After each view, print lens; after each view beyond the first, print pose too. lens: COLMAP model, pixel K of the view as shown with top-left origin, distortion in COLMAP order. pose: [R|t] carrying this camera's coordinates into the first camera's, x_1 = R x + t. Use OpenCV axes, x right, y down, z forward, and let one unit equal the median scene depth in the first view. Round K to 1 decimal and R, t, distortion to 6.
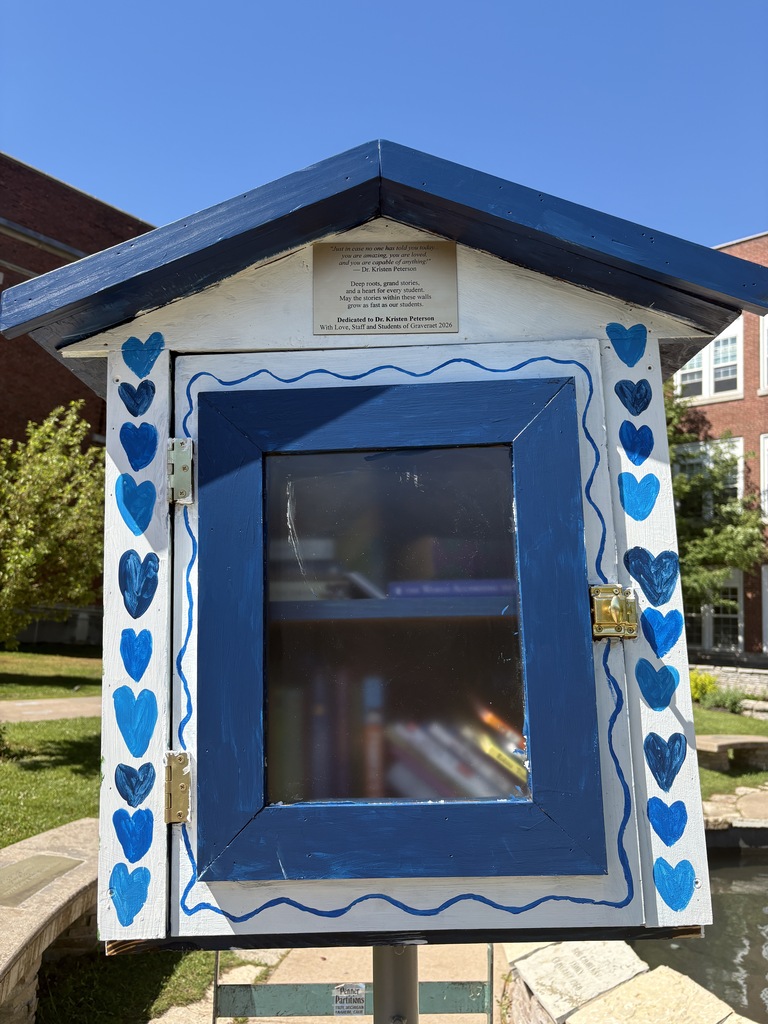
lens RADIAL K [[770.1, 0, 378.5], [0, 770.1, 511.5], [0, 0, 1]] dist [0.009980, -0.025300]
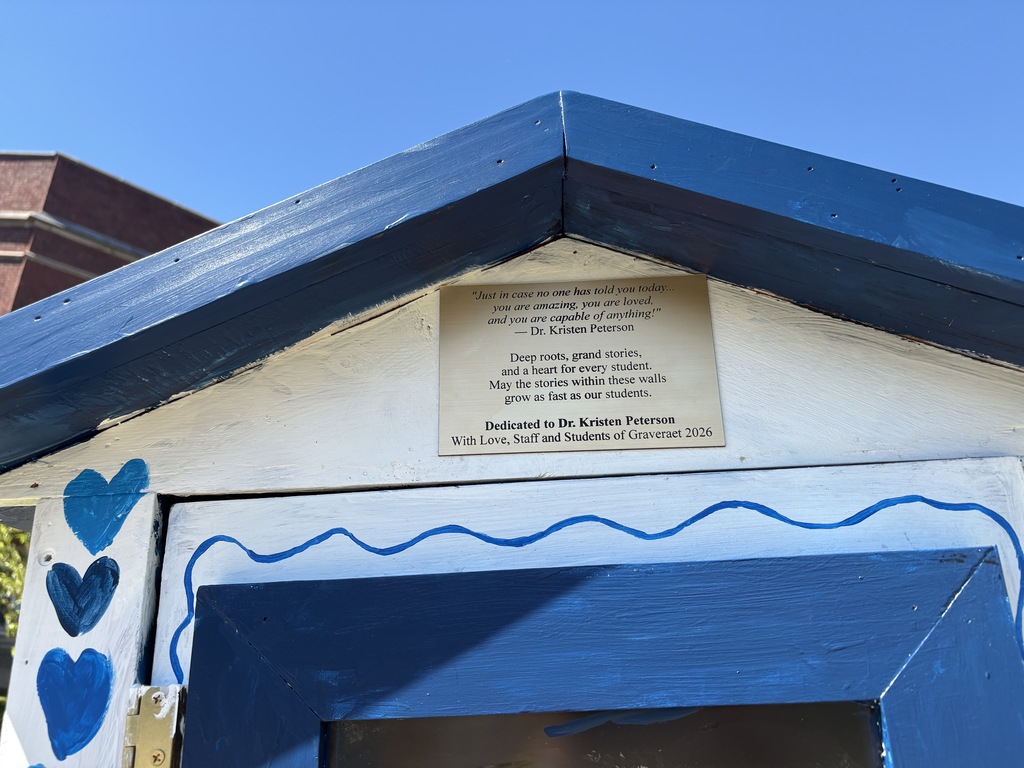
lens RADIAL K [[770.1, 0, 513.3], [0, 770.1, 383.9], [0, 0, 1]] dist [0.009980, -0.025300]
pose [[0.999240, -0.024085, -0.030634, -0.018230], [0.017381, 0.979062, -0.202819, -0.172709], [0.034877, 0.202132, 0.978737, 0.493175]]
